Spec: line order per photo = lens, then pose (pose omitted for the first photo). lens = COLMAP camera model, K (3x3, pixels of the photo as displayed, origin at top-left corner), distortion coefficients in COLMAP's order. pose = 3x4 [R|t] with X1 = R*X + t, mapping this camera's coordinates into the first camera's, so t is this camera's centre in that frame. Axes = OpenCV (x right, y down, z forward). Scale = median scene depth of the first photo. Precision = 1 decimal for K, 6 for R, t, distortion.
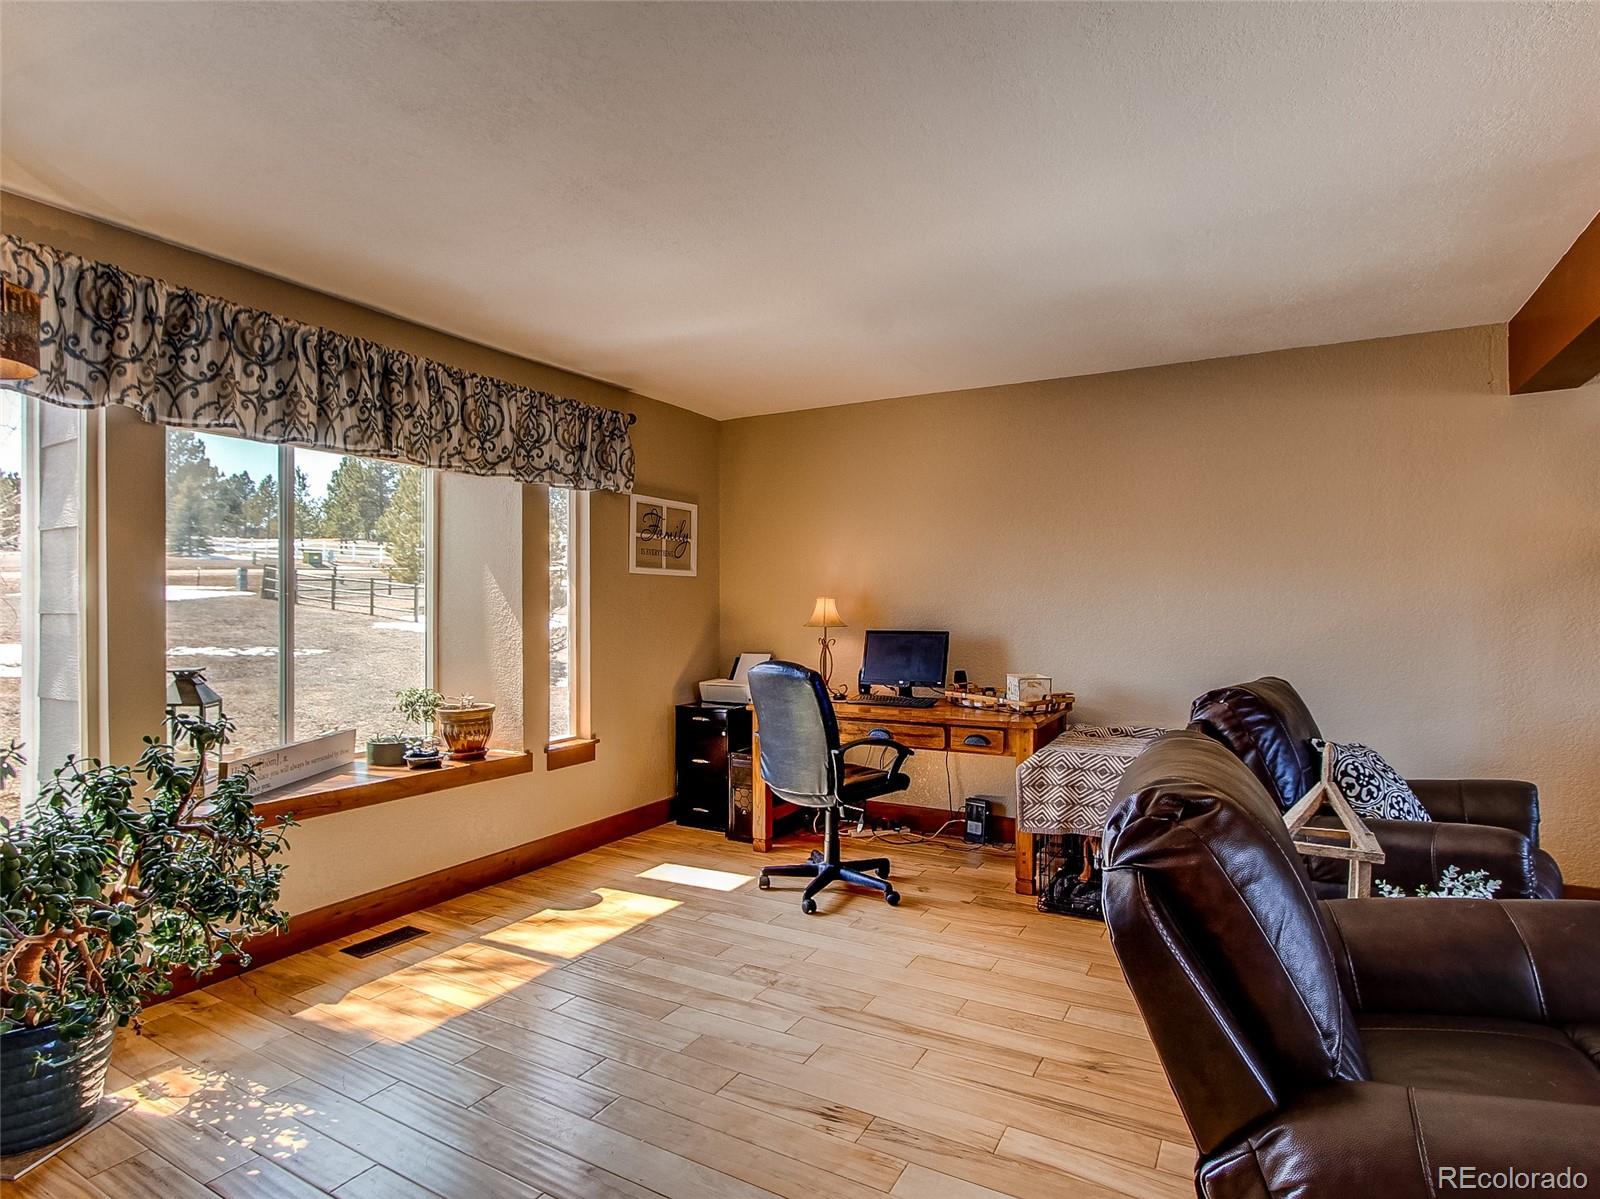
lens RADIAL K [[848.9, 0, 798.4], [0, 848.9, 602.1], [0, 0, 1]] dist [-0.020949, 0.007360]
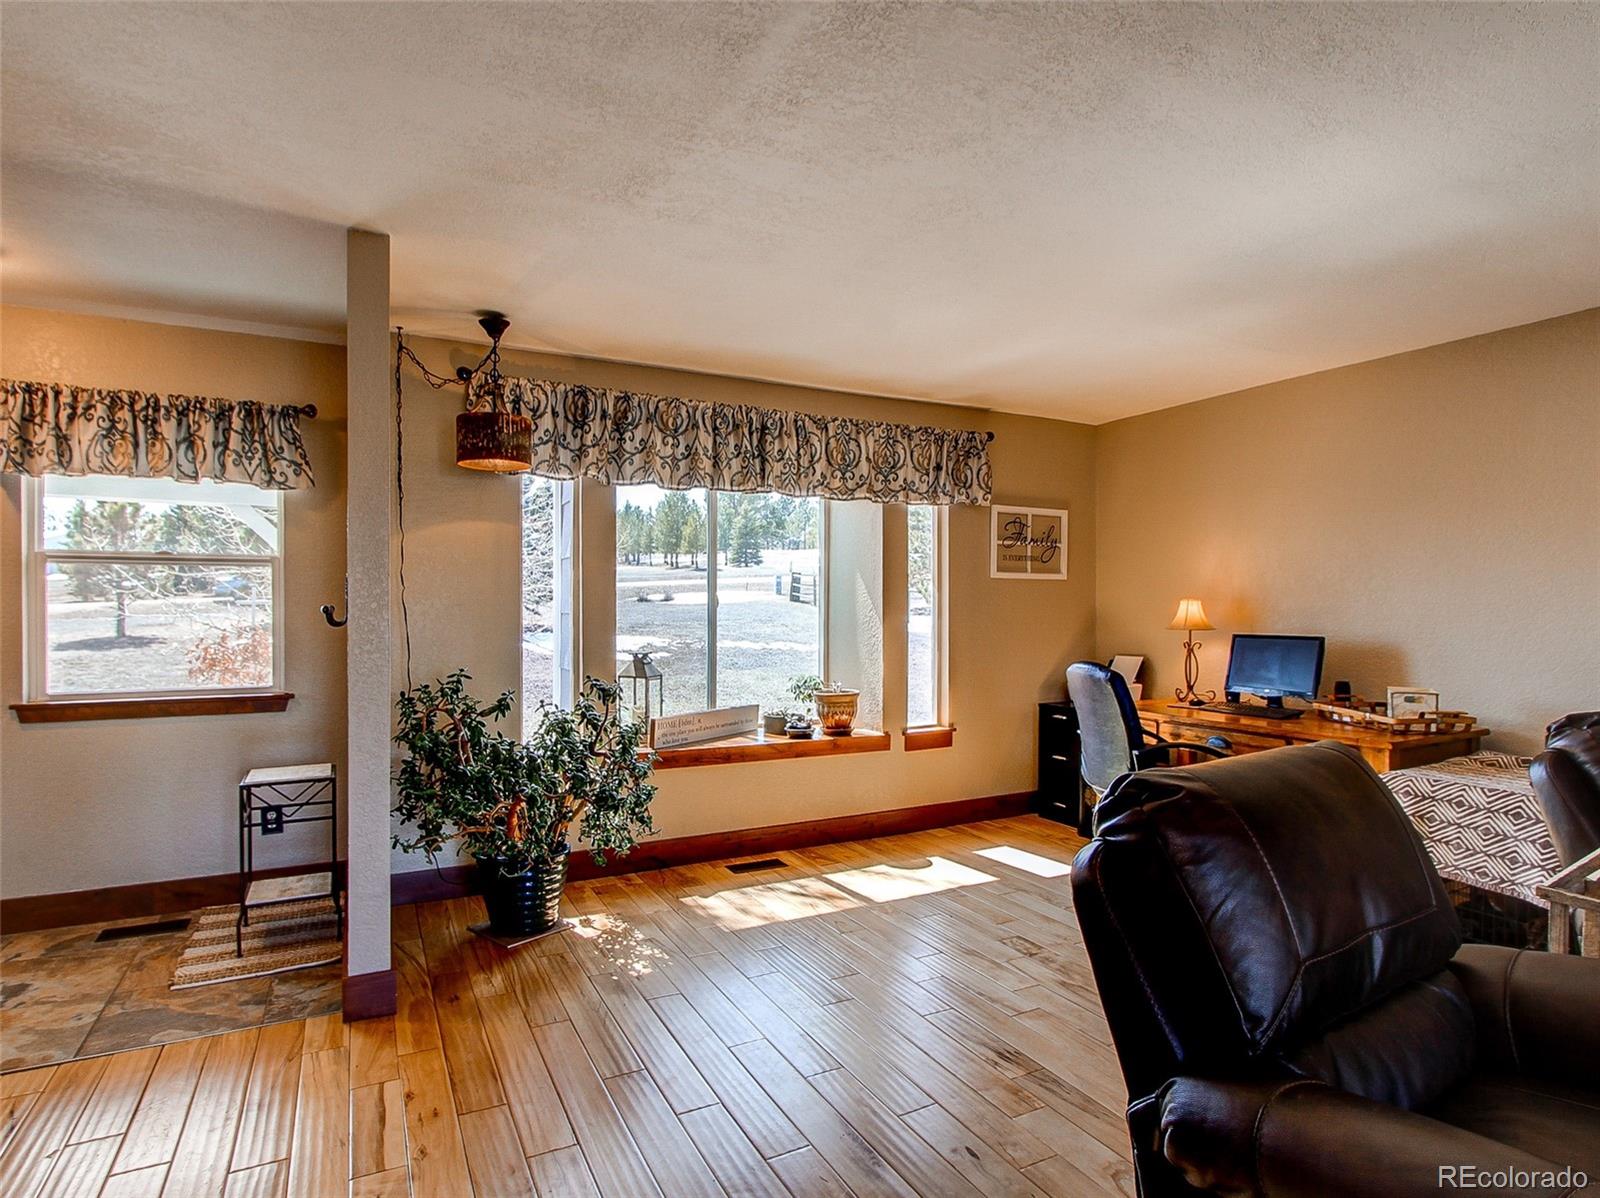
lens RADIAL K [[848.9, 0, 799.5], [0, 848.9, 604.3], [0, 0, 1]] dist [-0.020949, 0.007360]
pose [[0.846734, -0.001762, -0.532014, 0.226975], [0.002047, 0.999998, -0.000054, -0.001668], [0.532013, -0.001044, 0.846736, -0.064141]]
